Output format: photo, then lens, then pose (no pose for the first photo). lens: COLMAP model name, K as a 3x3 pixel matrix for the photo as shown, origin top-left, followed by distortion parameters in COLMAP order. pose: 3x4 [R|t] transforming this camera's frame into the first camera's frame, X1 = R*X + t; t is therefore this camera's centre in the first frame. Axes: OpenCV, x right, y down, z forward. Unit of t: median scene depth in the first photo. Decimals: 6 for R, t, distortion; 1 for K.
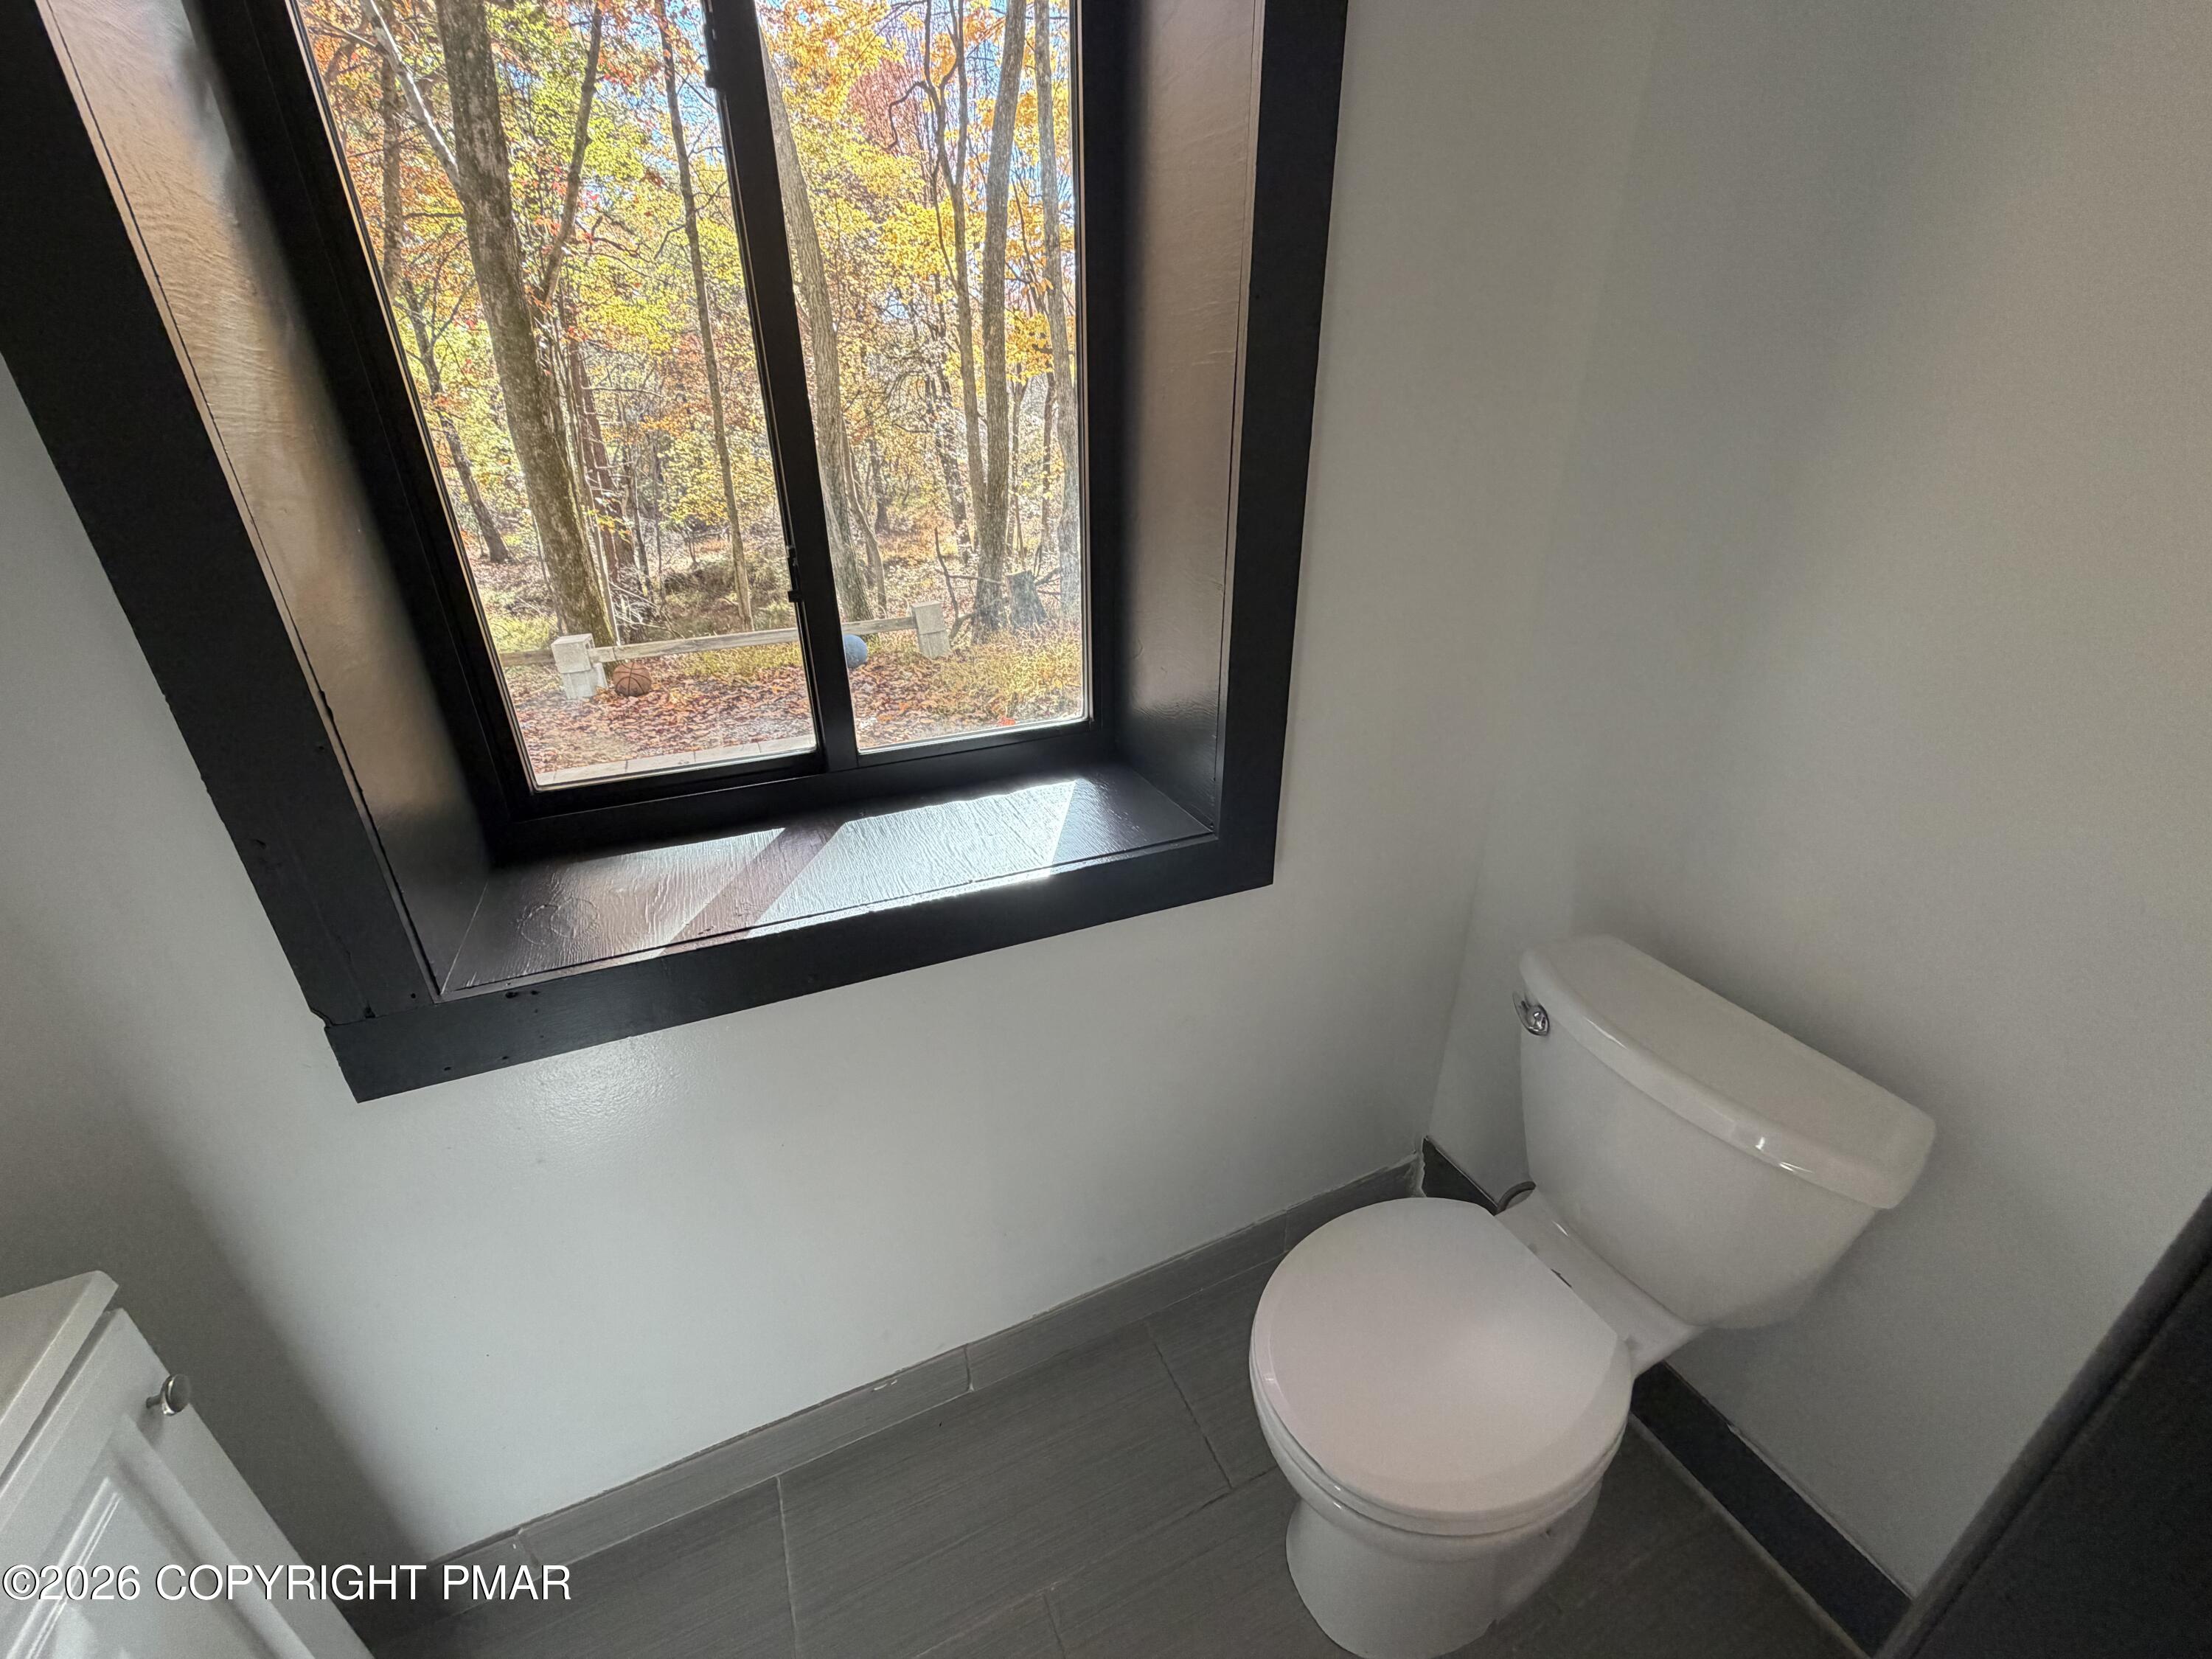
lens RADIAL K [[881.2, 0, 1100.2], [0, 881.2, 825.3], [0, 0, 1]] dist [0.000033, 0.000139]
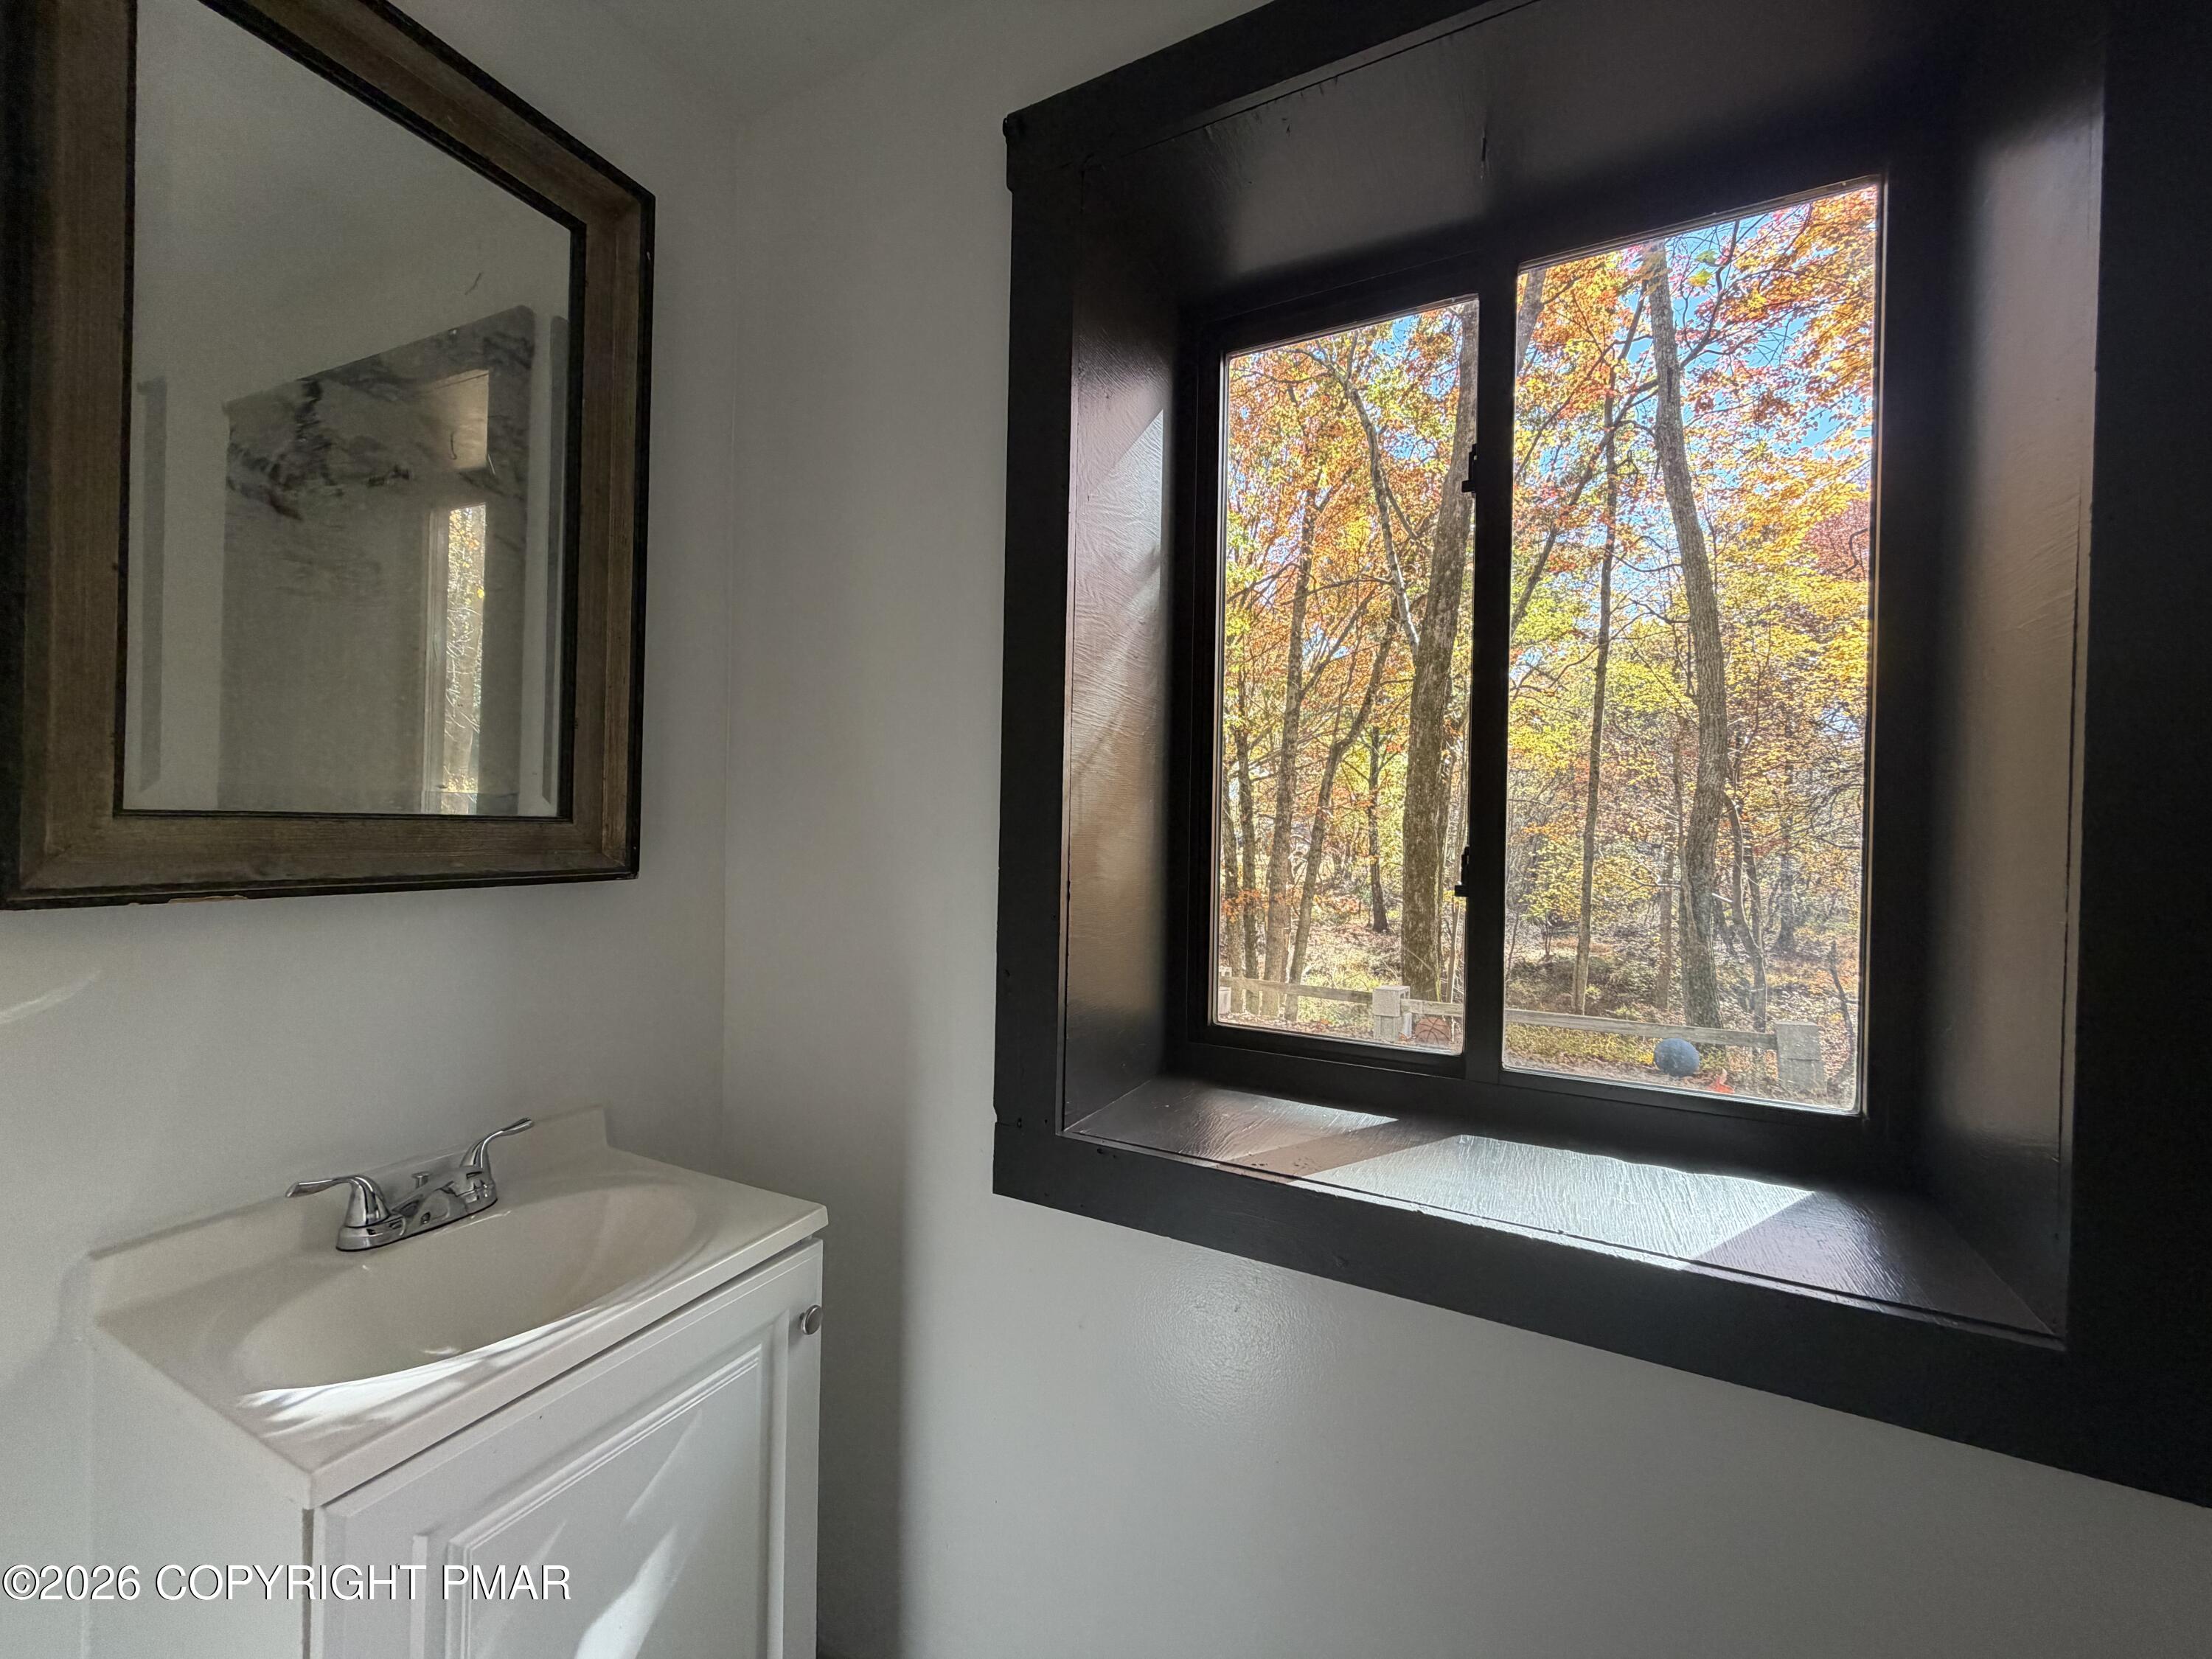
lens RADIAL K [[881.2, 0, 1100.2], [0, 881.2, 825.3], [0, 0, 1]] dist [0.000033, 0.000139]
pose [[0.623483, 0.025290, -0.781427, 0.147335], [-0.351995, 0.901532, -0.251672, 0.057969], [0.698117, 0.431972, 0.570992, 0.081997]]
